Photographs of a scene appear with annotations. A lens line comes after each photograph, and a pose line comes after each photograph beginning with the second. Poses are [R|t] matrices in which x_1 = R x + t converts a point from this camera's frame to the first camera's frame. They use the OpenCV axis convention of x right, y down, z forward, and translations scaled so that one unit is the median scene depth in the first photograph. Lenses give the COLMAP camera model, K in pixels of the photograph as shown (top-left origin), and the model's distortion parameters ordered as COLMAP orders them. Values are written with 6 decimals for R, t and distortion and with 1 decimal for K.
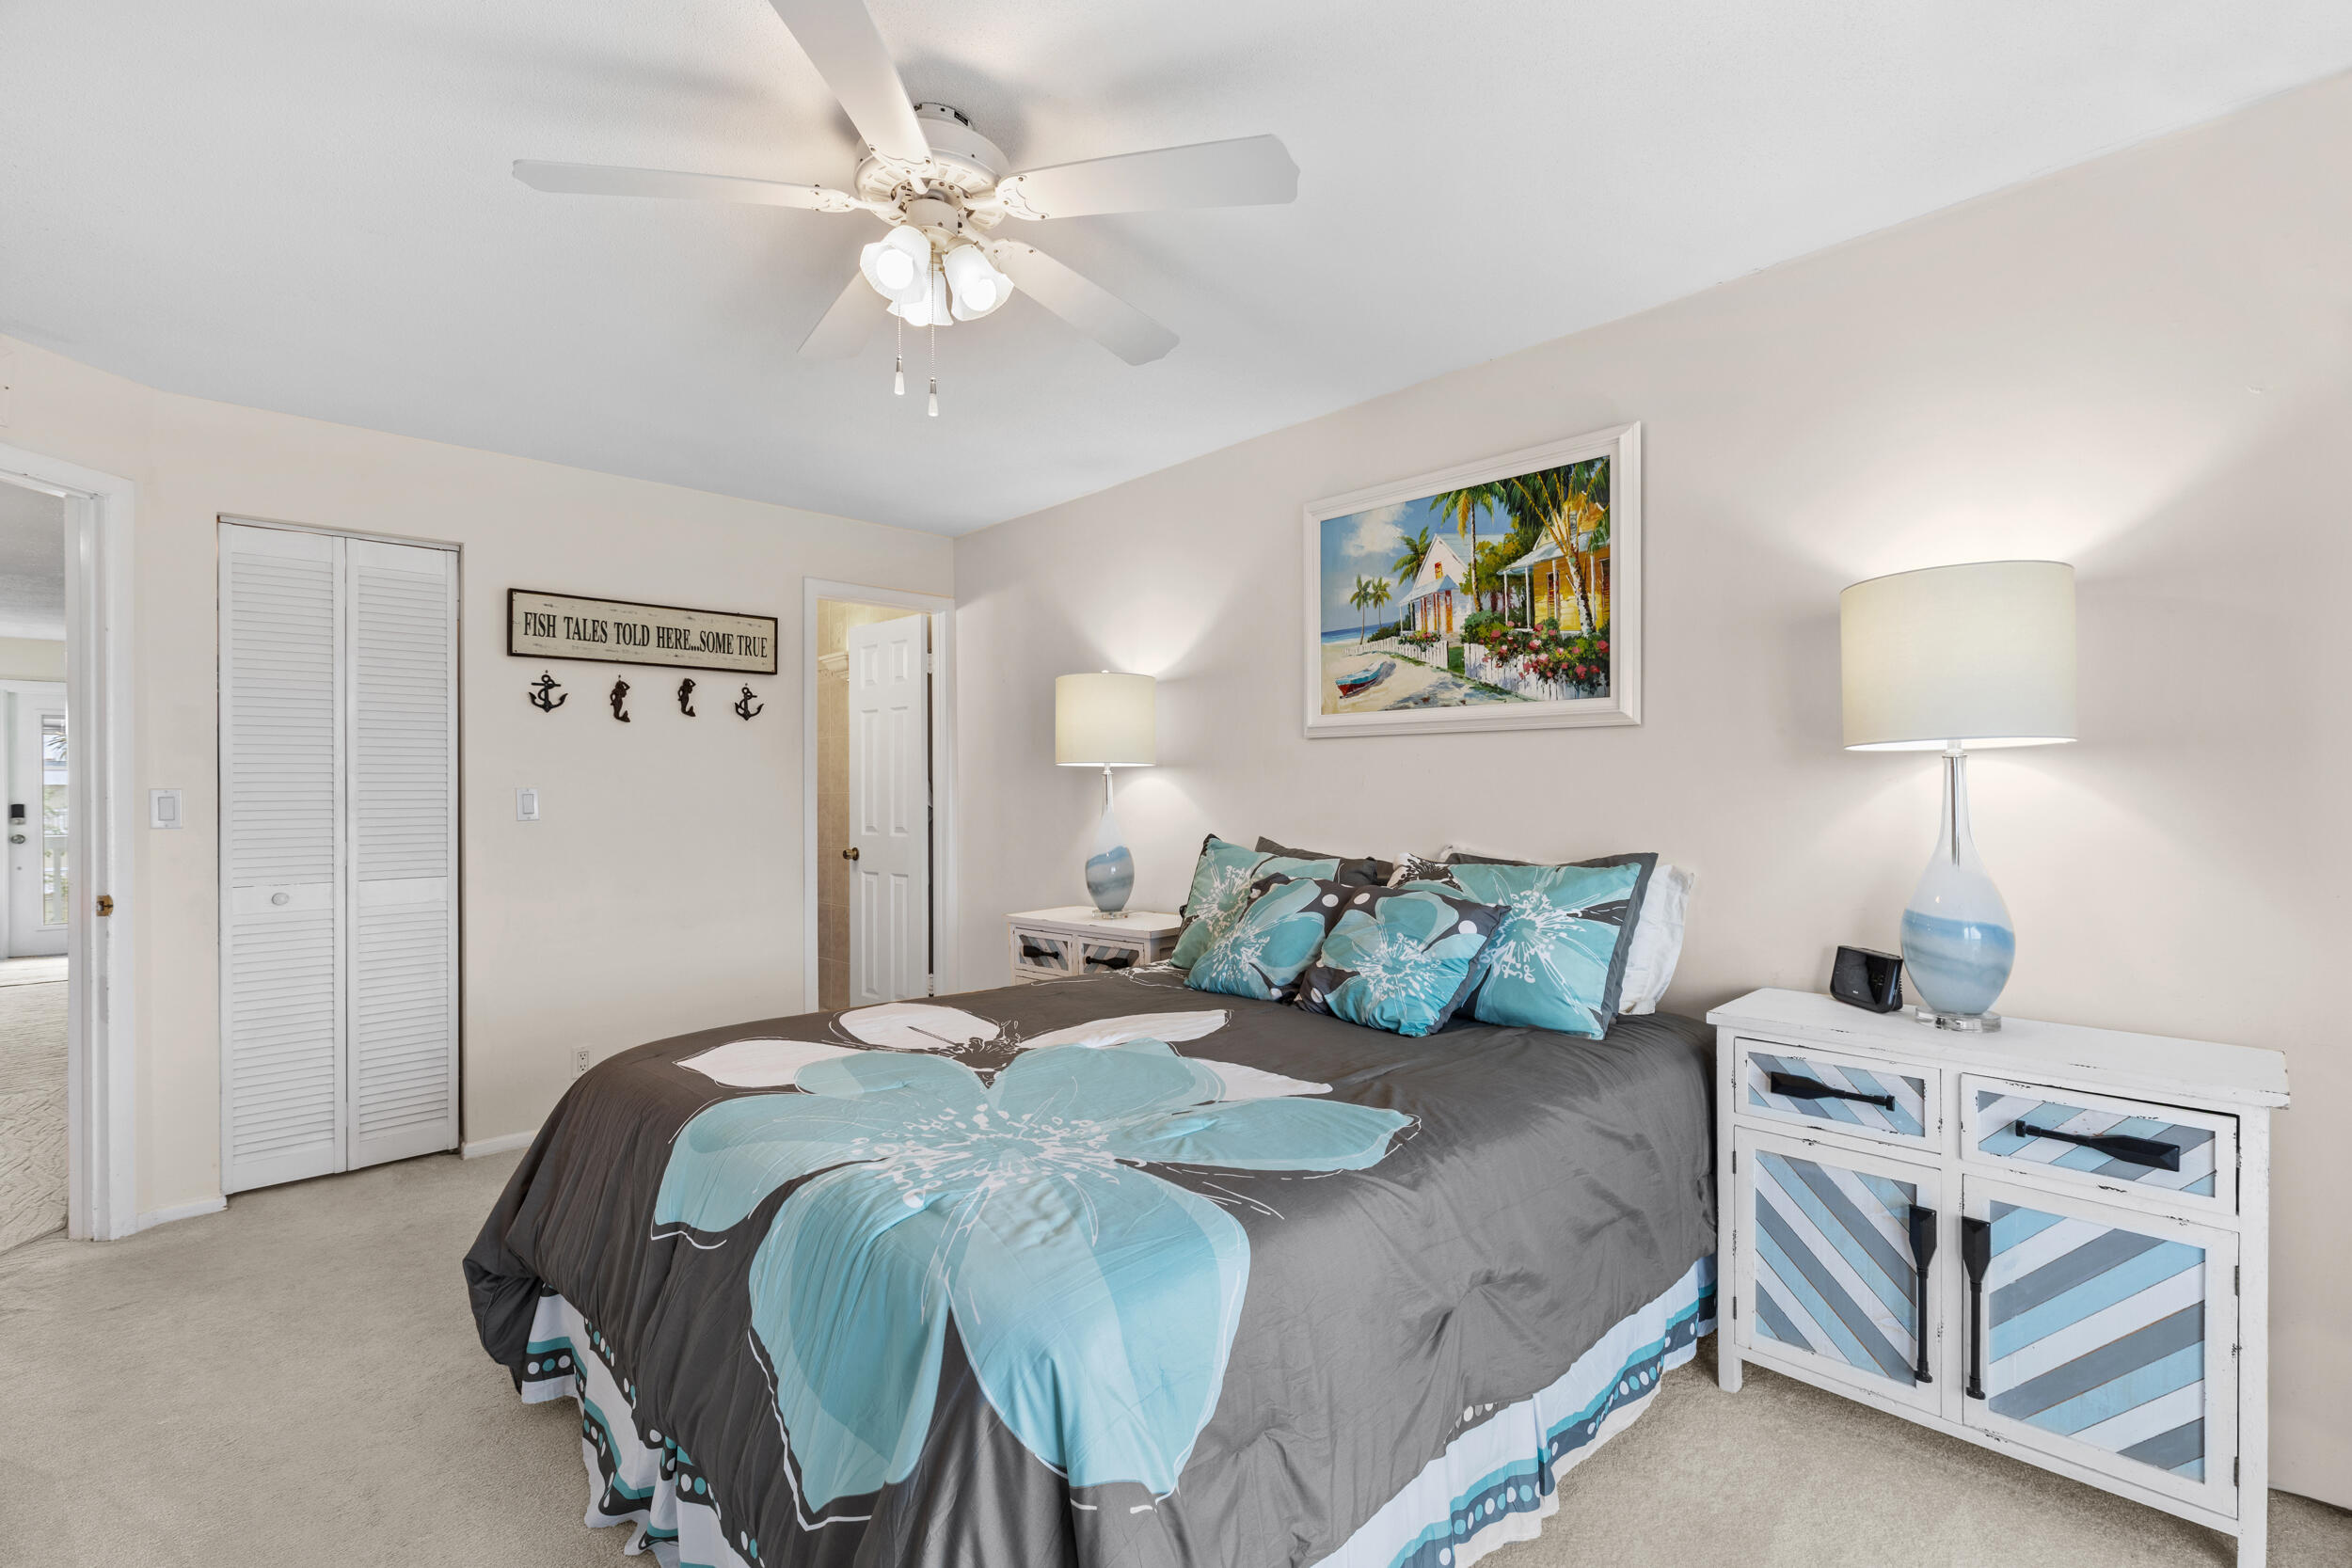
lens RADIAL K [[1064.2, 0, 1183.9], [0, 1064.2, 790.2], [0, 0, 1]] dist [0.001525, -0.001440]
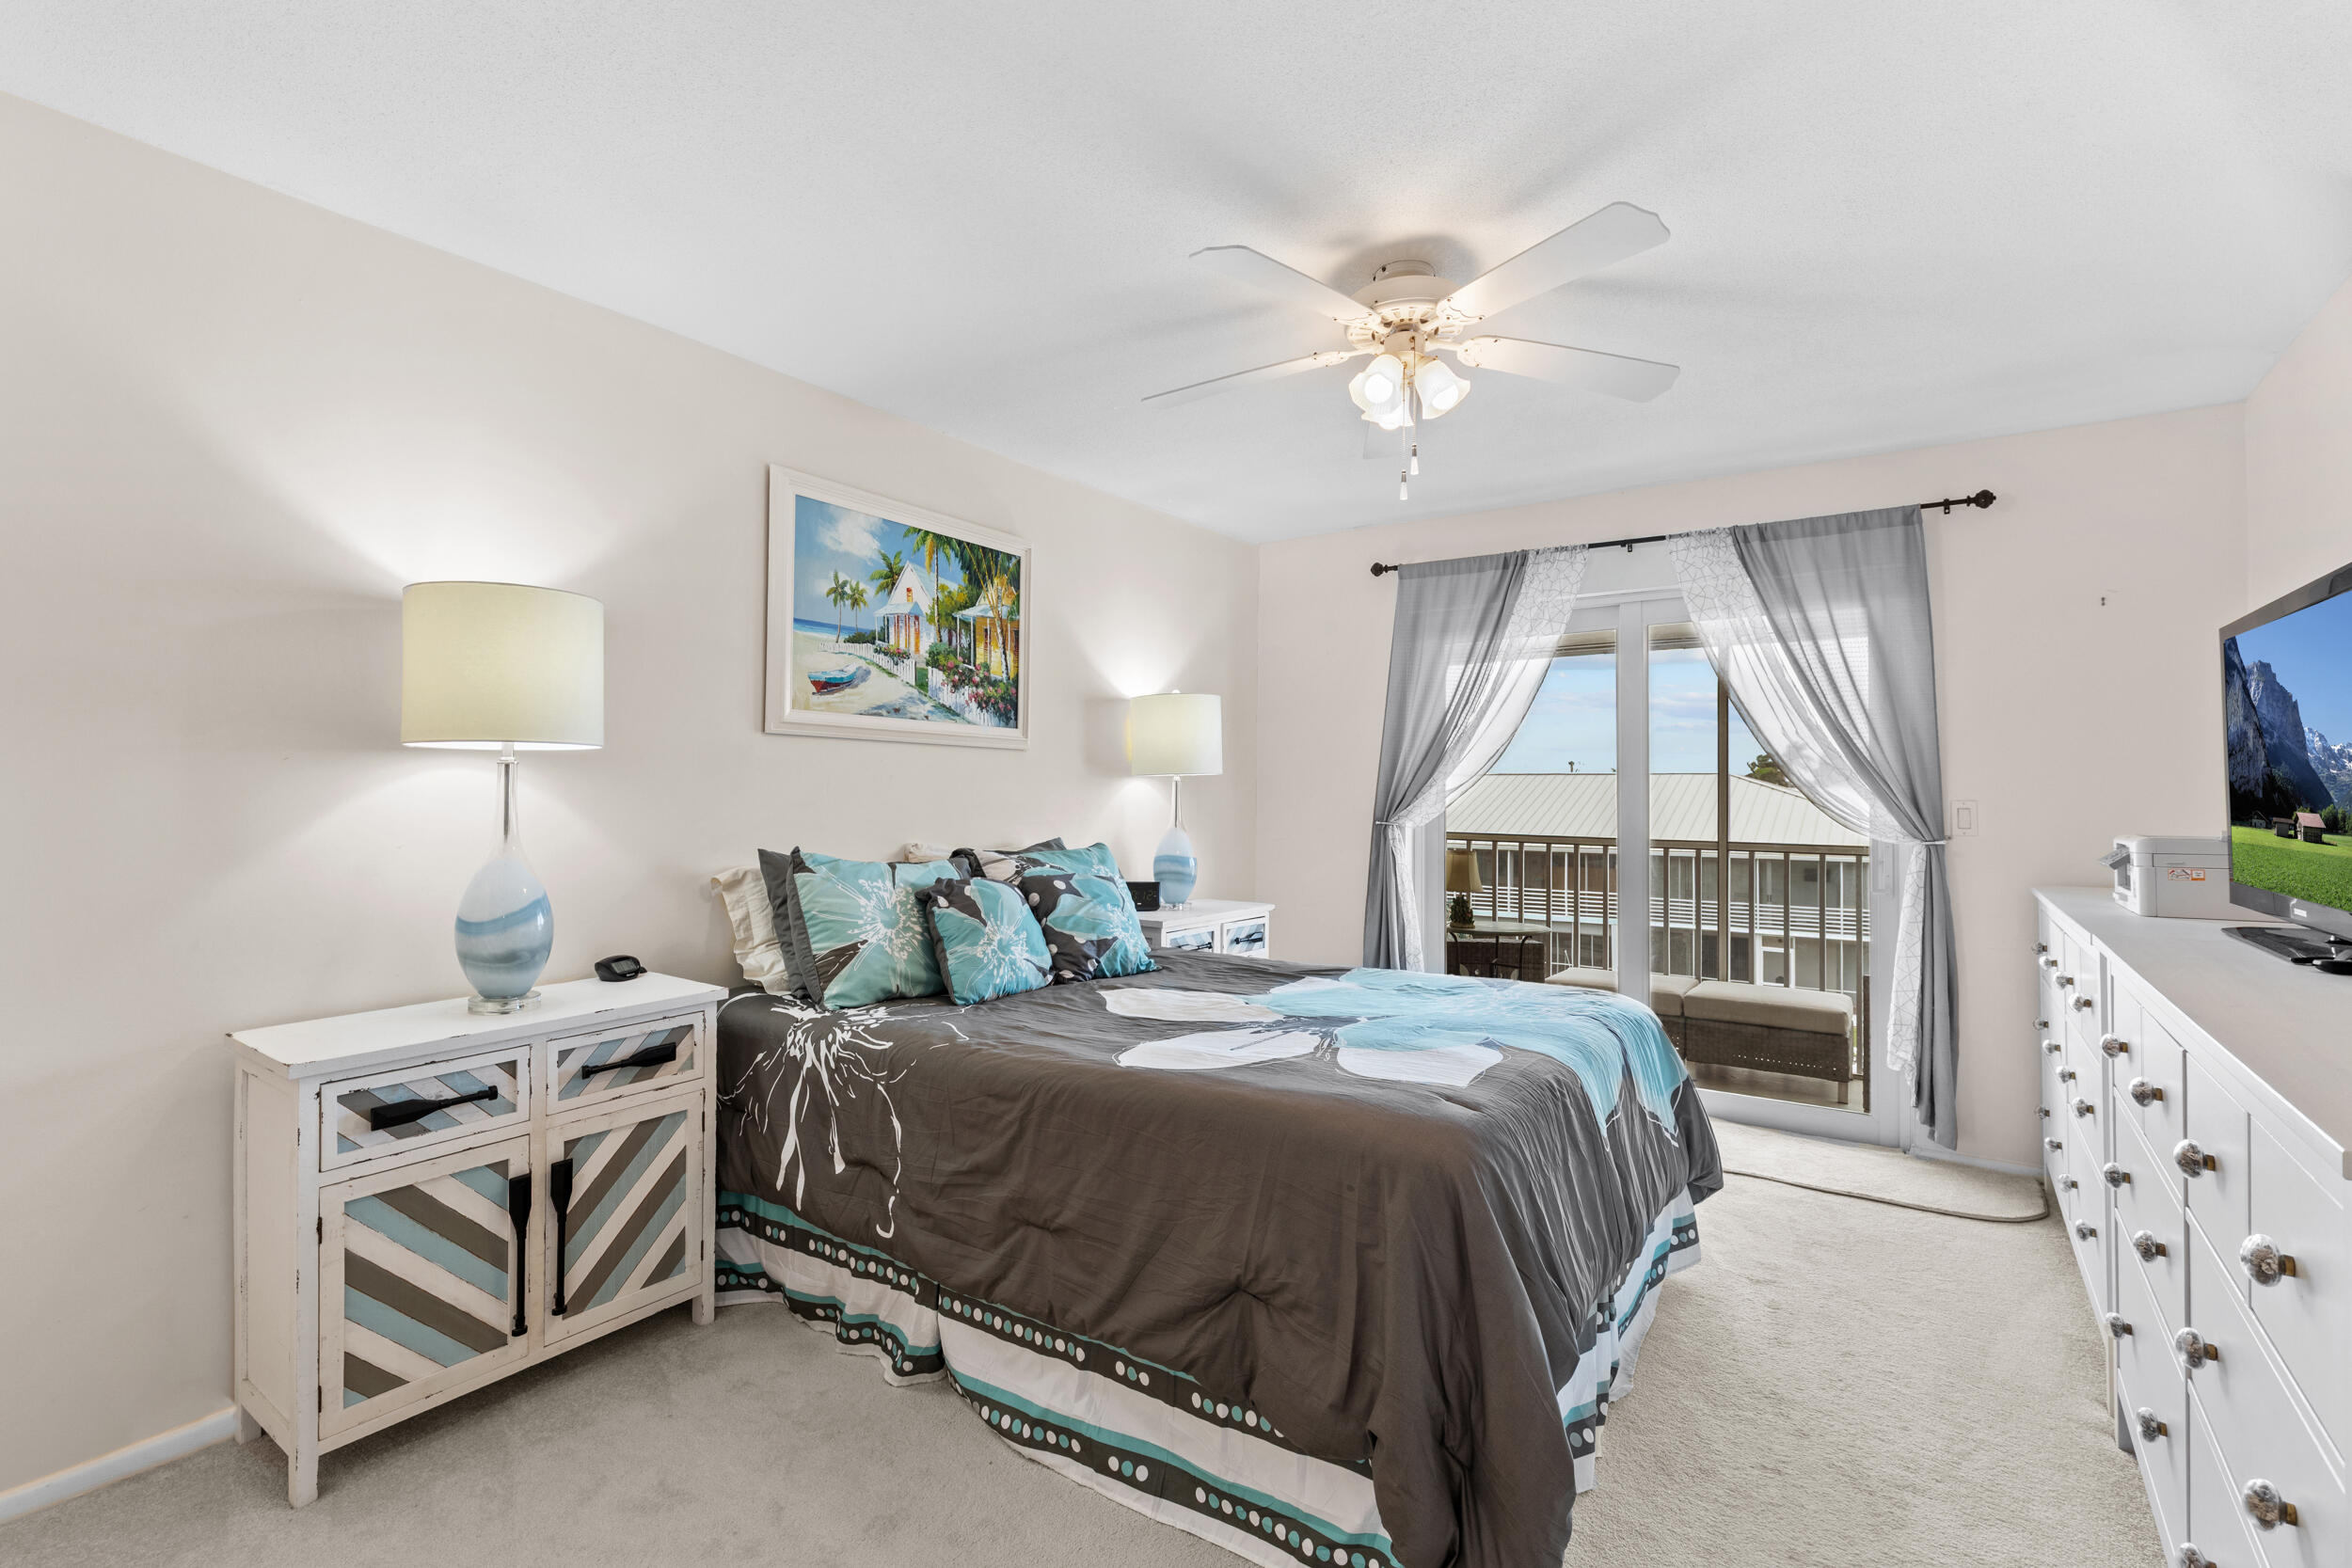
lens RADIAL K [[1064.2, 0, 1180.6], [0, 1064.2, 781.3], [0, 0, 1]] dist [0.001525, -0.001440]
pose [[-0.200607, 0.012655, 0.979590, -0.896300], [-0.006700, 0.999875, -0.014289, 0.000317], [-0.979649, -0.009430, -0.200497, 0.946526]]
